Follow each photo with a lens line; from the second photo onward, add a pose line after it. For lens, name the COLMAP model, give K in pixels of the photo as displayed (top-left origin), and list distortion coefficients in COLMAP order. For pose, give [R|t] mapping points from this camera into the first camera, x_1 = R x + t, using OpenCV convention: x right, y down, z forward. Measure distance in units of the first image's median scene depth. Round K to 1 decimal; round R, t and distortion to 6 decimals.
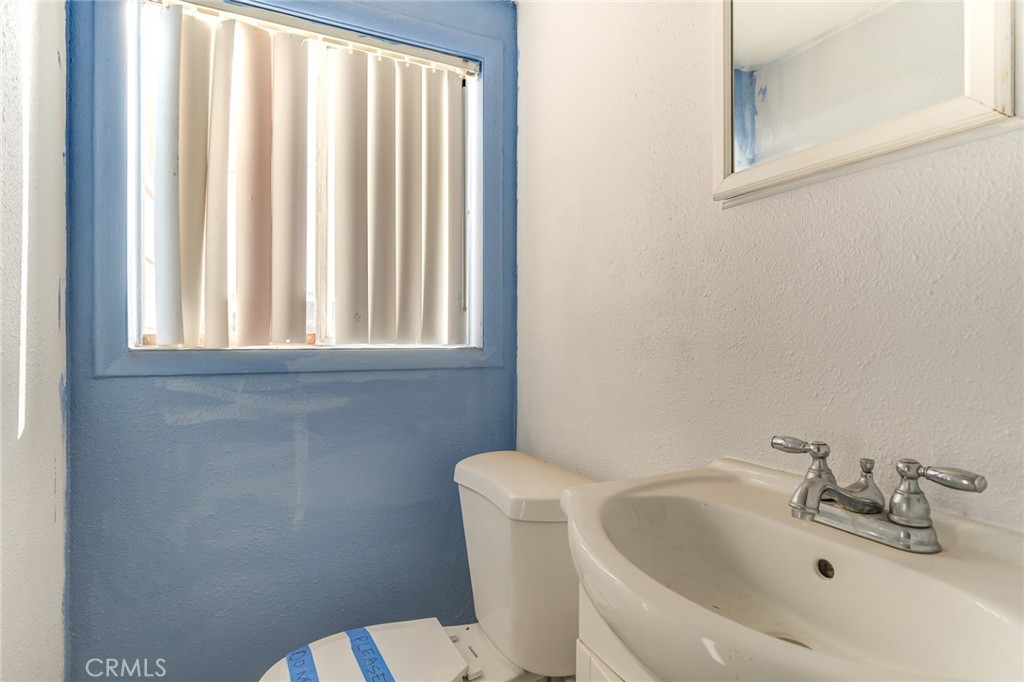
lens RADIAL K [[526.0, 0, 519.0], [0, 526.0, 331.1], [0, 0, 1]] dist [-0.013529, 0.000319]
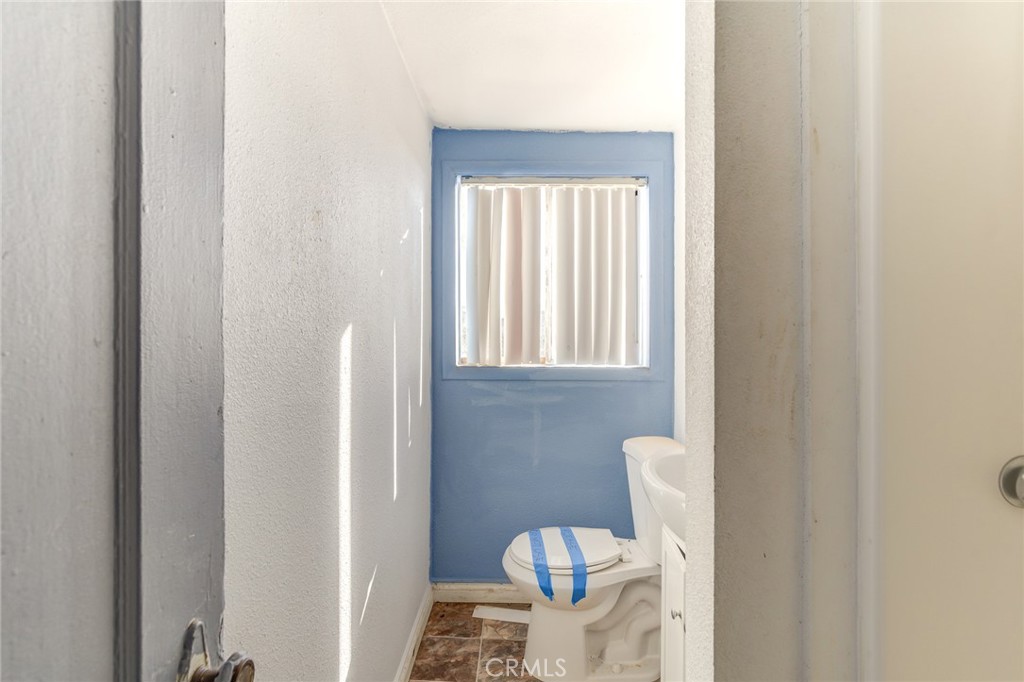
lens RADIAL K [[467.5, 0, 507.0], [0, 467.5, 339.2], [0, 0, 1]] dist [-0.000813, 0.000310]
pose [[0.890702, 0.001385, -0.454586, 0.198618], [0.000833, 0.999989, 0.004678, -0.064519], [0.454588, -0.004546, 0.890690, -0.422649]]
